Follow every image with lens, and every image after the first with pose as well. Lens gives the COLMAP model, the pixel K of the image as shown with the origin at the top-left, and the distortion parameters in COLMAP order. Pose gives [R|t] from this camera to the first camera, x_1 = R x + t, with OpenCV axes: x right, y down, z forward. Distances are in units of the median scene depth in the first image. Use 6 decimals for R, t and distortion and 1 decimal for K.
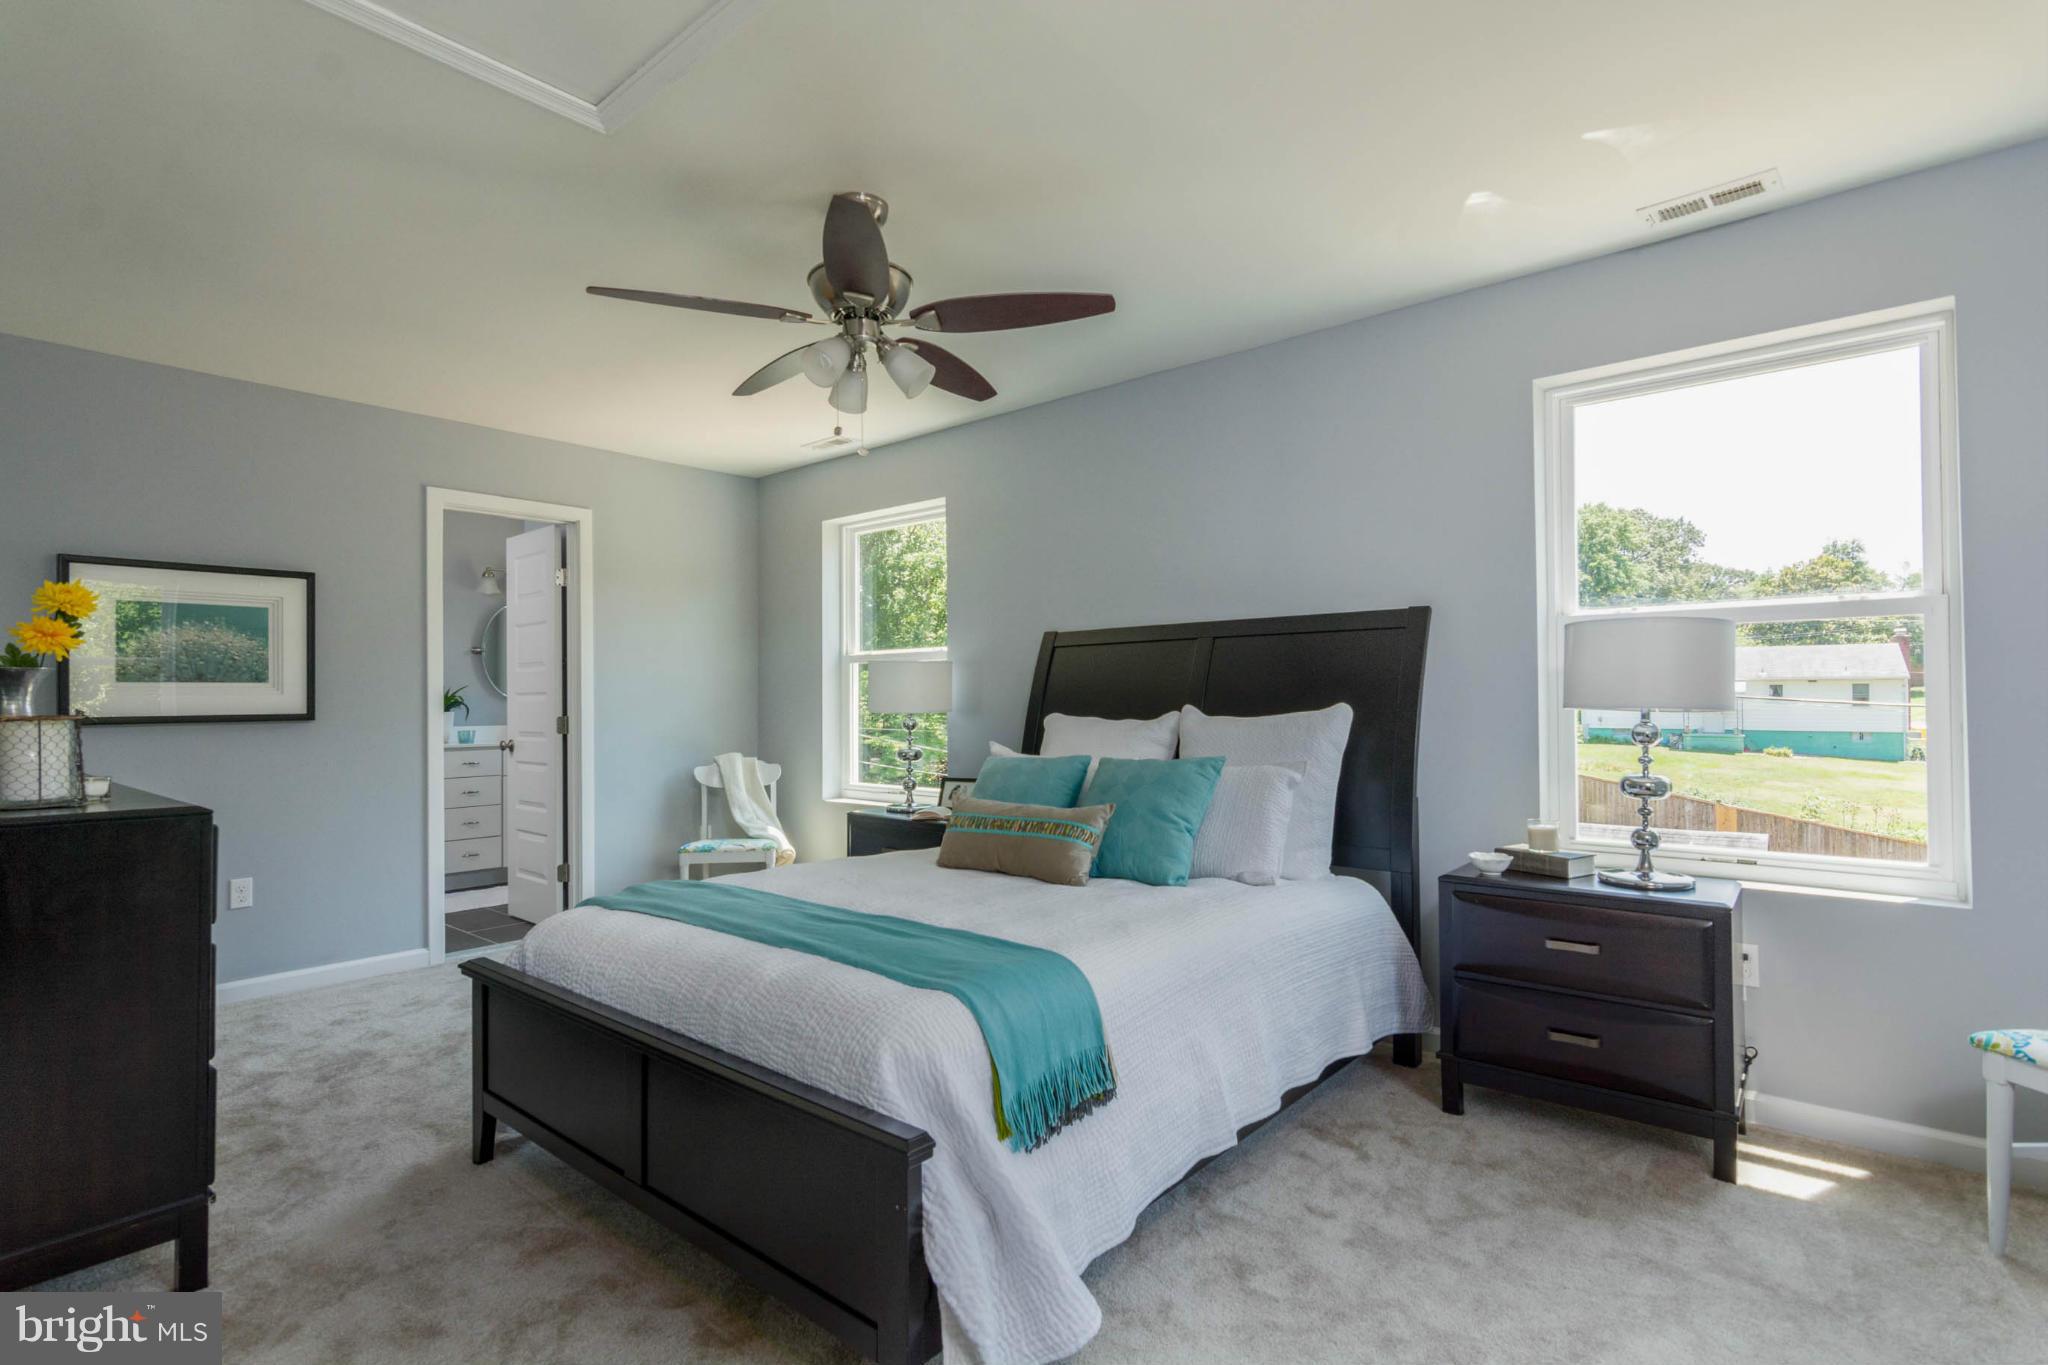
lens RADIAL K [[995.1, 0, 1023.8], [0, 995.1, 682.8], [0, 0, 1]] dist [-0.022805, 0.000783]
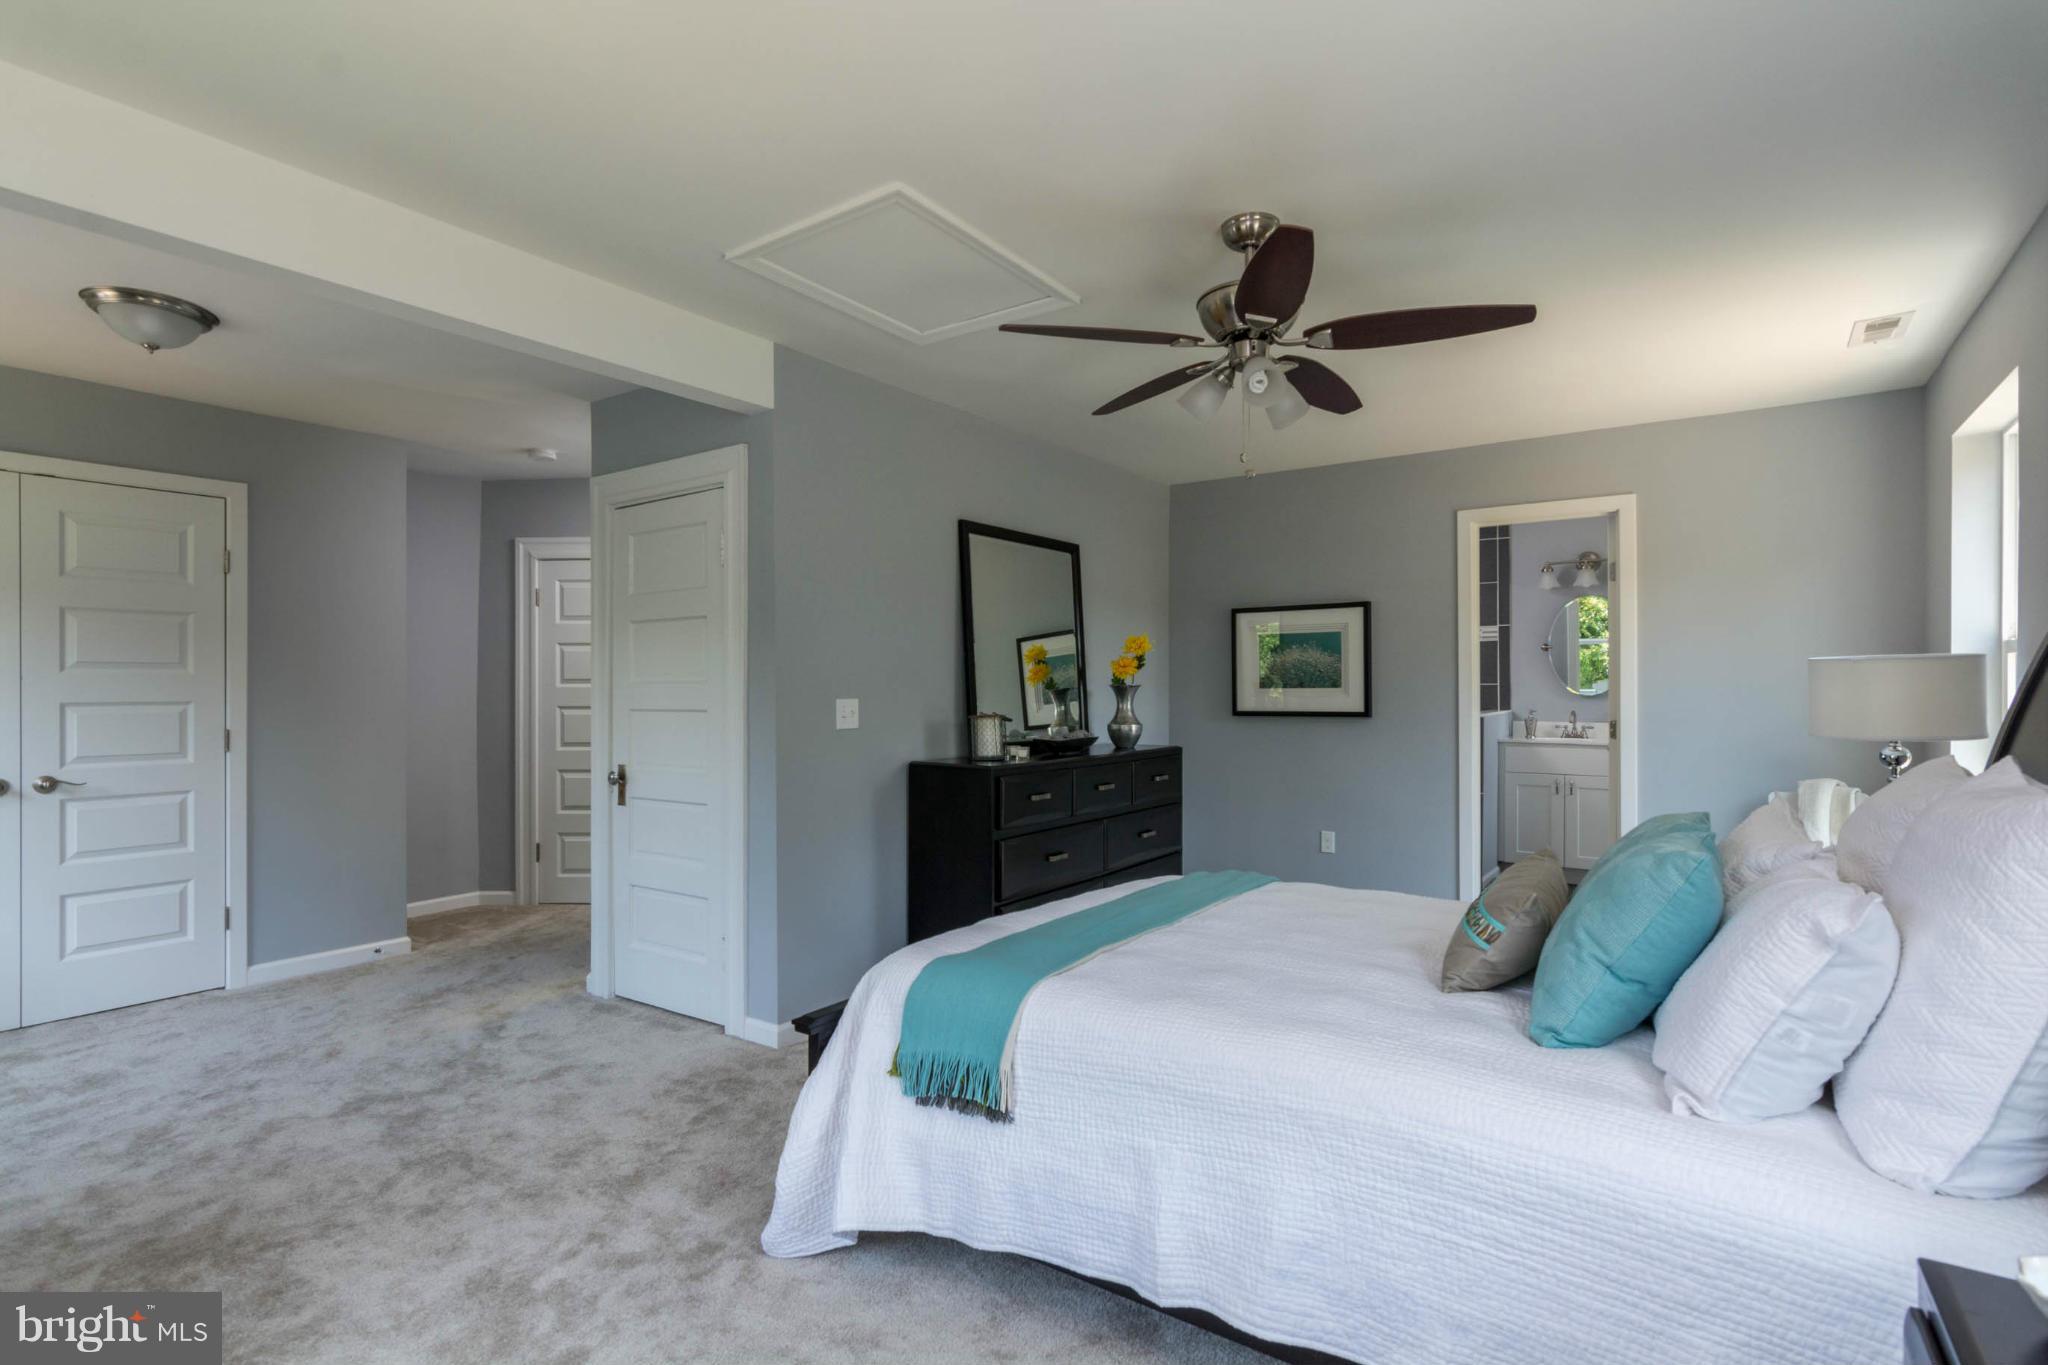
lens RADIAL K [[995.1, 0, 1012.4], [0, 995.1, 689.8], [0, 0, 1]] dist [-0.022805, 0.000783]
pose [[0.091934, 0.009380, -0.995721, 0.520041], [0.013247, 0.999856, 0.010642, -0.017615], [0.995677, -0.014169, 0.091796, 0.434331]]
